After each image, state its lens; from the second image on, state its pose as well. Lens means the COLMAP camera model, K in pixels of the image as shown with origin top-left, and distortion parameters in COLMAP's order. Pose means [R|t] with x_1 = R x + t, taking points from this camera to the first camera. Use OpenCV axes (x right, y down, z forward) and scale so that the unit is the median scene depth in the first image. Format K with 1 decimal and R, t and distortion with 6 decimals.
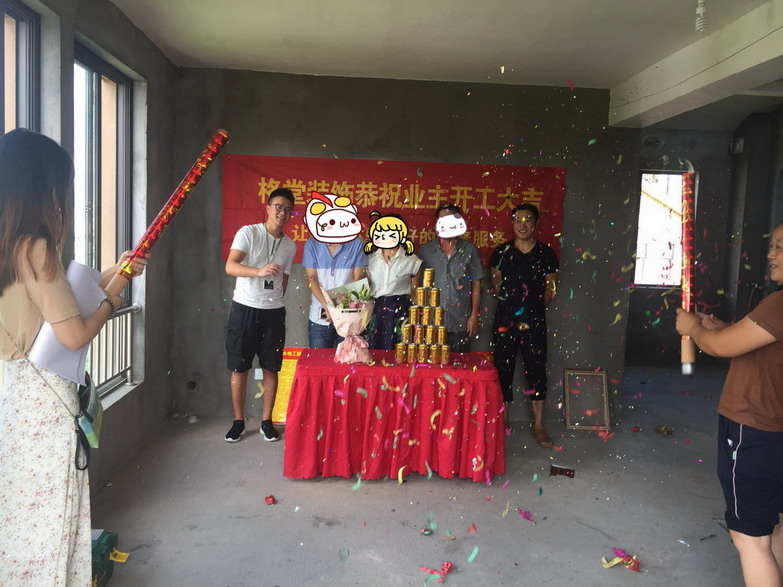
lens RADIAL K [[697.0, 0, 395.4], [0, 697.0, 277.3], [0, 0, 1]] dist [0.080401, -0.125347]
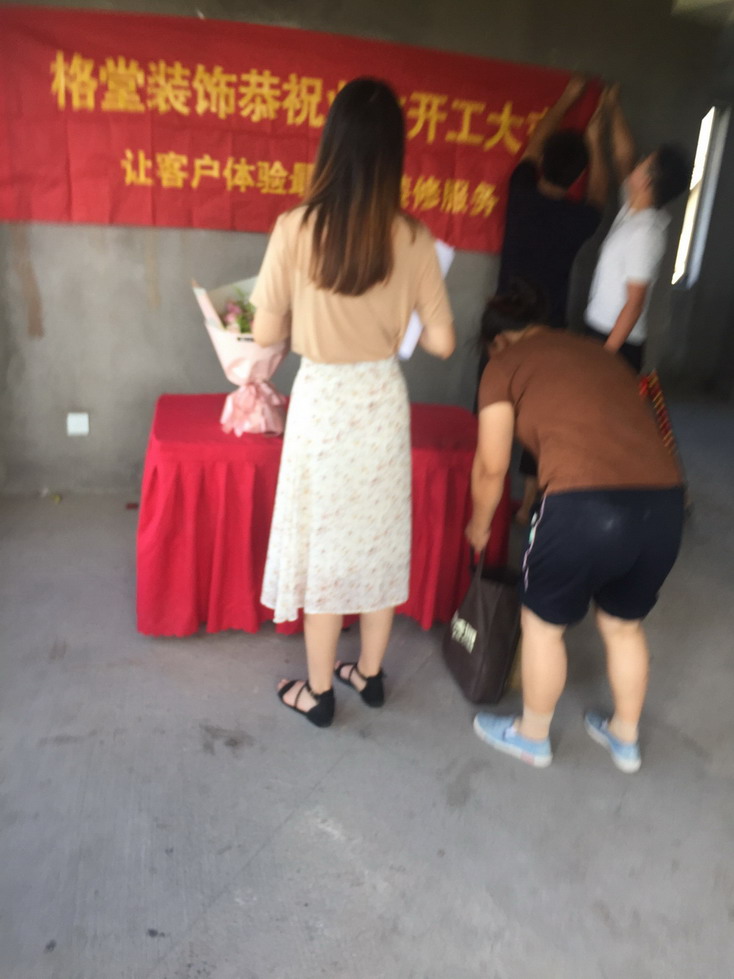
lens RADIAL K [[844.9, 0, 341.2], [0, 844.9, 481.9], [0, 0, 1]] dist [0.087506, -0.140317]
pose [[0.992653, -0.003515, 0.120947, -0.060184], [-0.032055, 0.956225, 0.290870, -0.028011], [-0.116675, -0.292610, 0.949087, 0.280438]]
